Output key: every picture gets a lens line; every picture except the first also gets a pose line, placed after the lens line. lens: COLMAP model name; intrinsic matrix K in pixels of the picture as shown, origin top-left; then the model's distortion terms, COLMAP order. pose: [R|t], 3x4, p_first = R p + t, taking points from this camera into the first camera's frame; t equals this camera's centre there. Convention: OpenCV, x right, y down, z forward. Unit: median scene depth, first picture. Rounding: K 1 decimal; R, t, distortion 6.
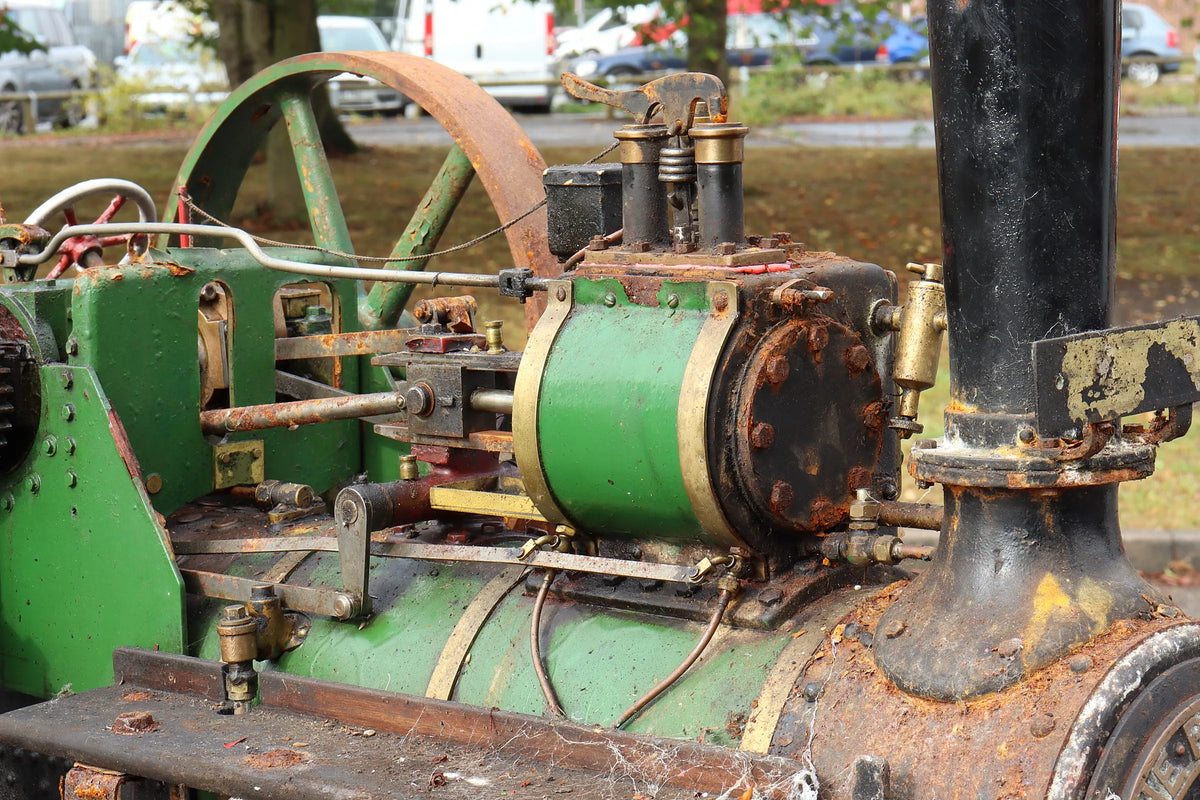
lens RADIAL K [[2887.4, 0, 604.3], [0, 2887.4, 395.5], [0, 0, 1]] dist [0.008035, 0.000000]
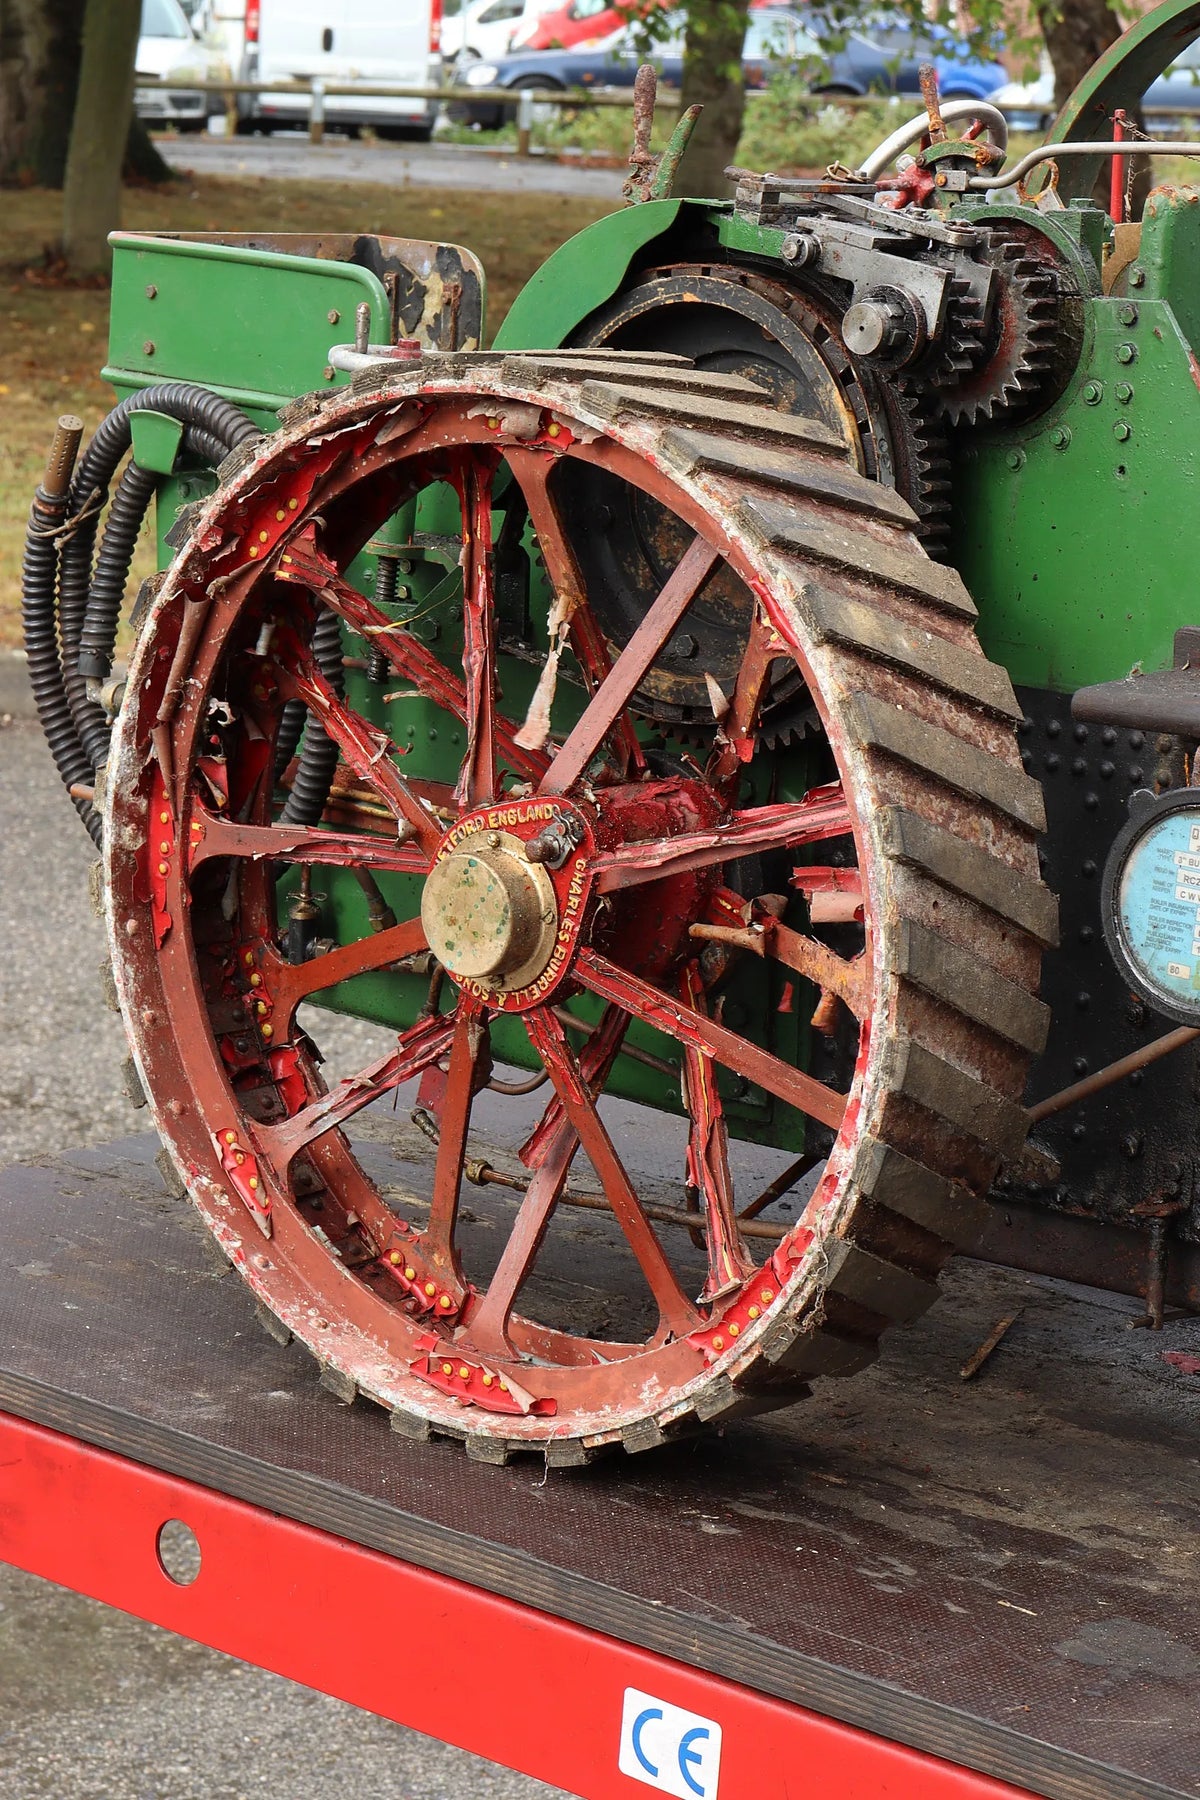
lens RADIAL K [[4325.8, 0, 544.9], [0, 4325.8, 919.9], [0, 0, 1]] dist [0.037157, 0.000000]
pose [[0.998123, 0.056404, 0.023870, -0.409412], [-0.058101, 0.995286, 0.077658, 0.090086], [-0.019377, -0.078899, 0.996694, -0.320711]]
